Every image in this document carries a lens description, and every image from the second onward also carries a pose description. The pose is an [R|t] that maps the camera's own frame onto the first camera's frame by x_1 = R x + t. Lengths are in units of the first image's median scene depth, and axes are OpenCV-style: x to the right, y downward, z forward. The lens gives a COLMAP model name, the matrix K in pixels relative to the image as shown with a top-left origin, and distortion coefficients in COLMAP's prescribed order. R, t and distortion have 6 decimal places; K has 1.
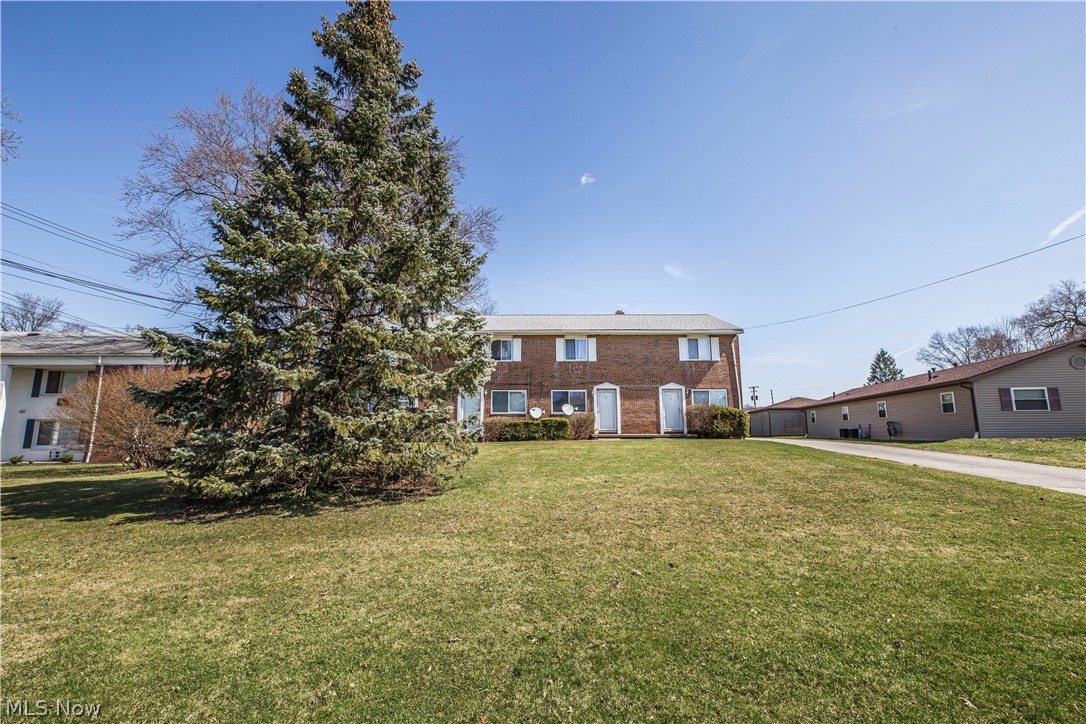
lens RADIAL K [[494.9, 0, 540.5], [0, 494.9, 361.3], [0, 0, 1]] dist [0.002993, 0.000917]
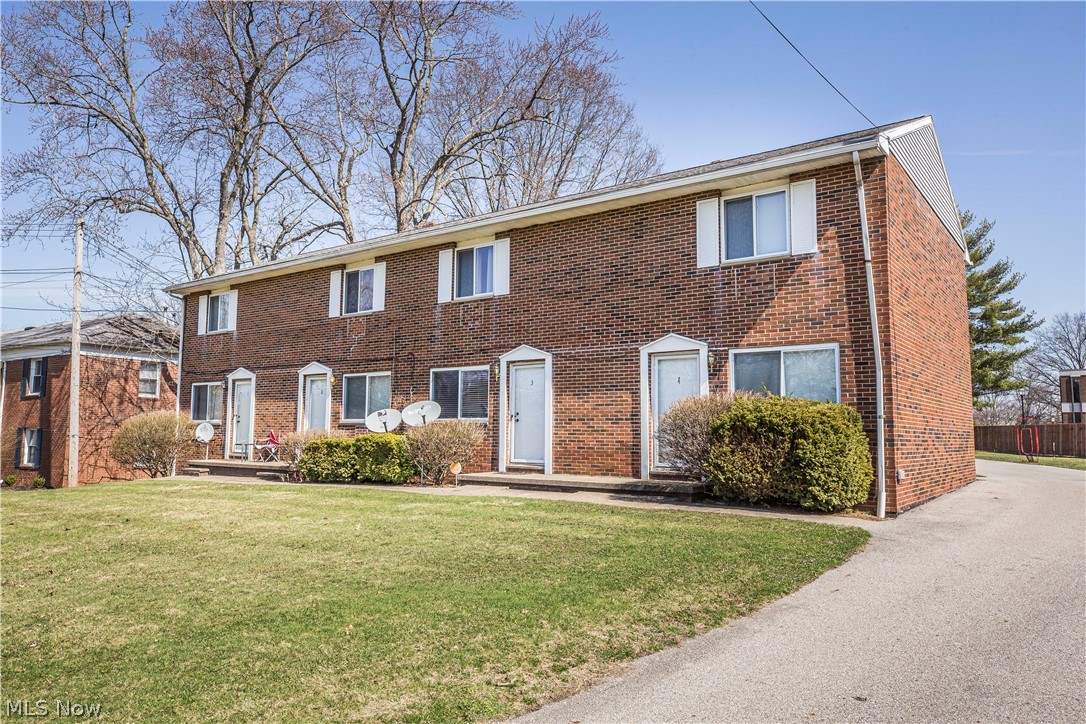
lens RADIAL K [[745.7, 0, 533.0], [0, 745.7, 363.7], [0, 0, 1]] dist [0.009316, 0.001442]
pose [[0.808273, -0.046391, -0.586977, 0.491321], [0.077267, 0.996628, 0.027630, 0.041715], [0.583716, -0.067686, 0.809132, 0.510274]]
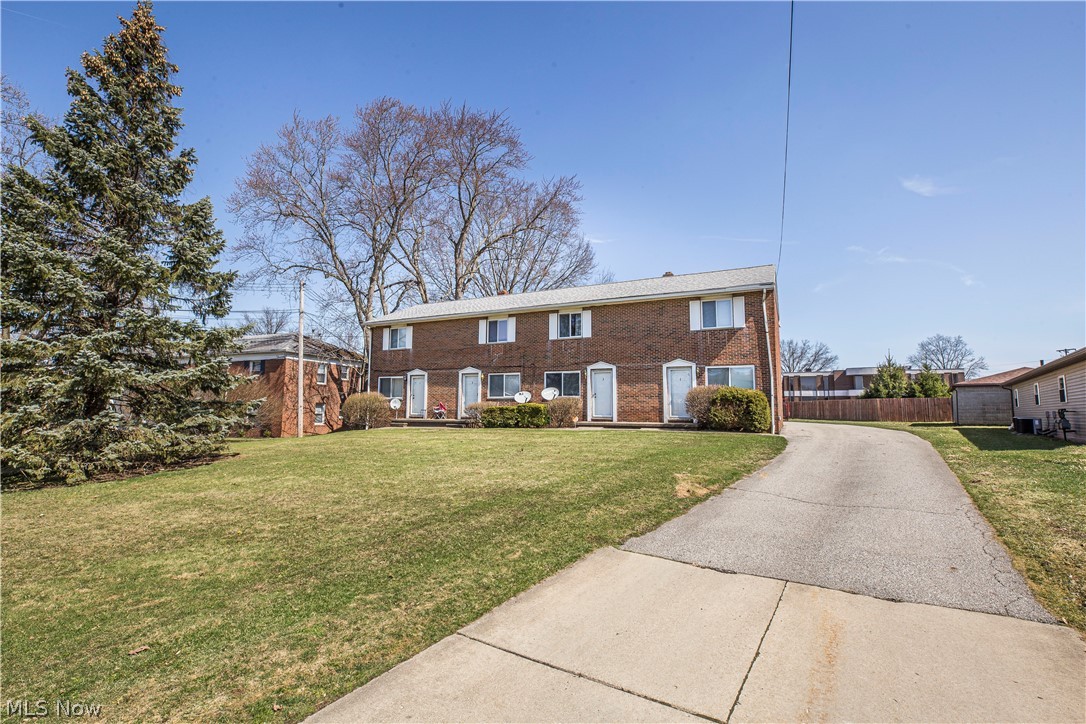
lens RADIAL K [[494.9, 0, 537.4], [0, 494.9, 365.9], [0, 0, 1]] dist [0.002993, 0.000917]
pose [[0.897818, -0.031335, -0.439251, 0.408176], [0.056351, 0.997440, 0.044024, 0.006357], [0.436747, -0.064278, 0.897285, 0.182482]]
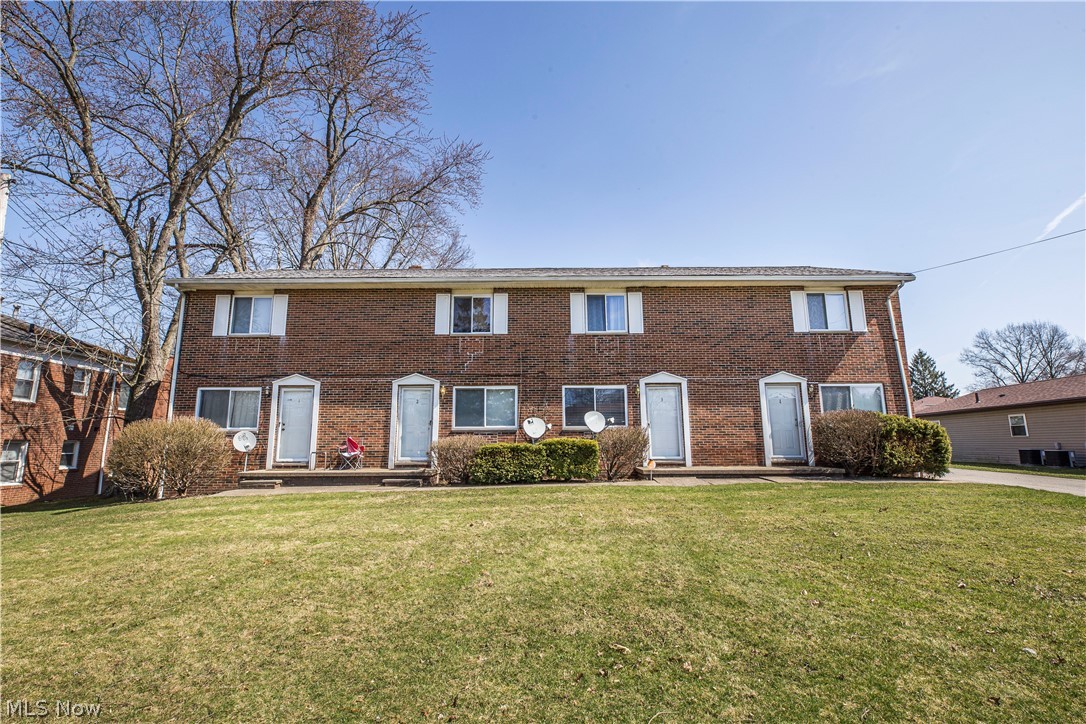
lens RADIAL K [[494.9, 0, 544.4], [0, 494.9, 361.9], [0, 0, 1]] dist [0.002993, 0.000917]
pose [[0.999976, -0.002692, 0.006357, -0.001709], [0.002786, 0.999885, -0.014886, 0.039489], [-0.006316, 0.014903, 0.999869, 0.450126]]
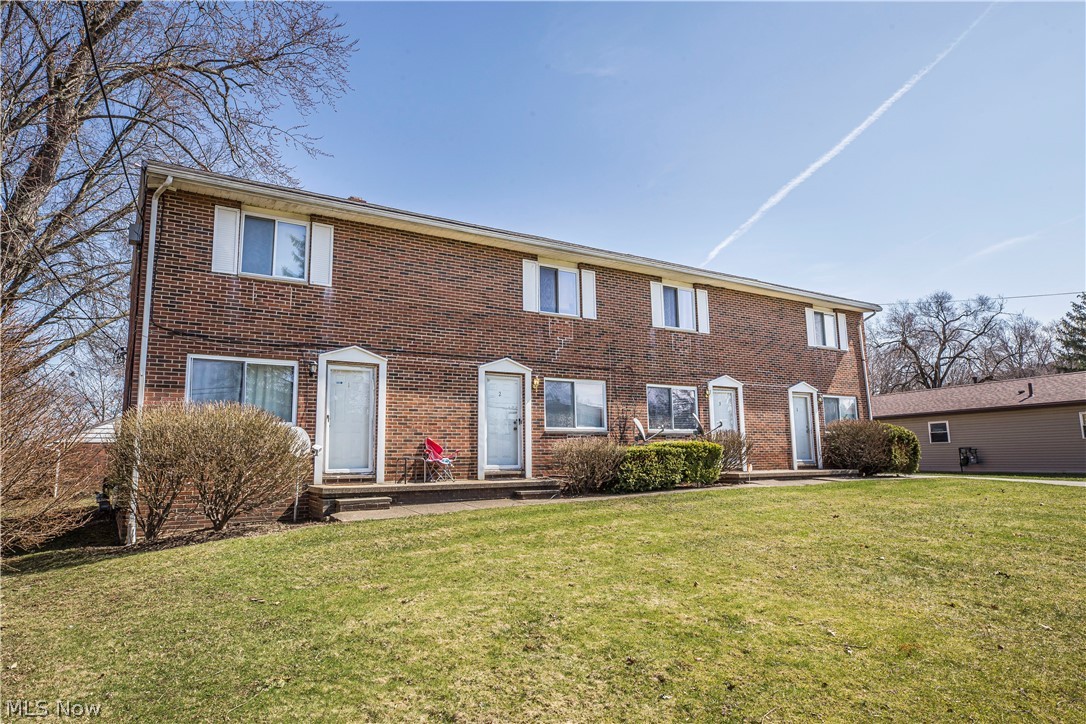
lens RADIAL K [[668.8, 0, 544.2], [0, 668.8, 358.0], [0, 0, 1]] dist [0.009677, 0.000053]
pose [[0.834747, 0.071620, 0.545956, -0.430365], [-0.076359, 0.996982, -0.014037, 0.049403], [-0.545313, -0.029972, 0.837696, 0.494501]]
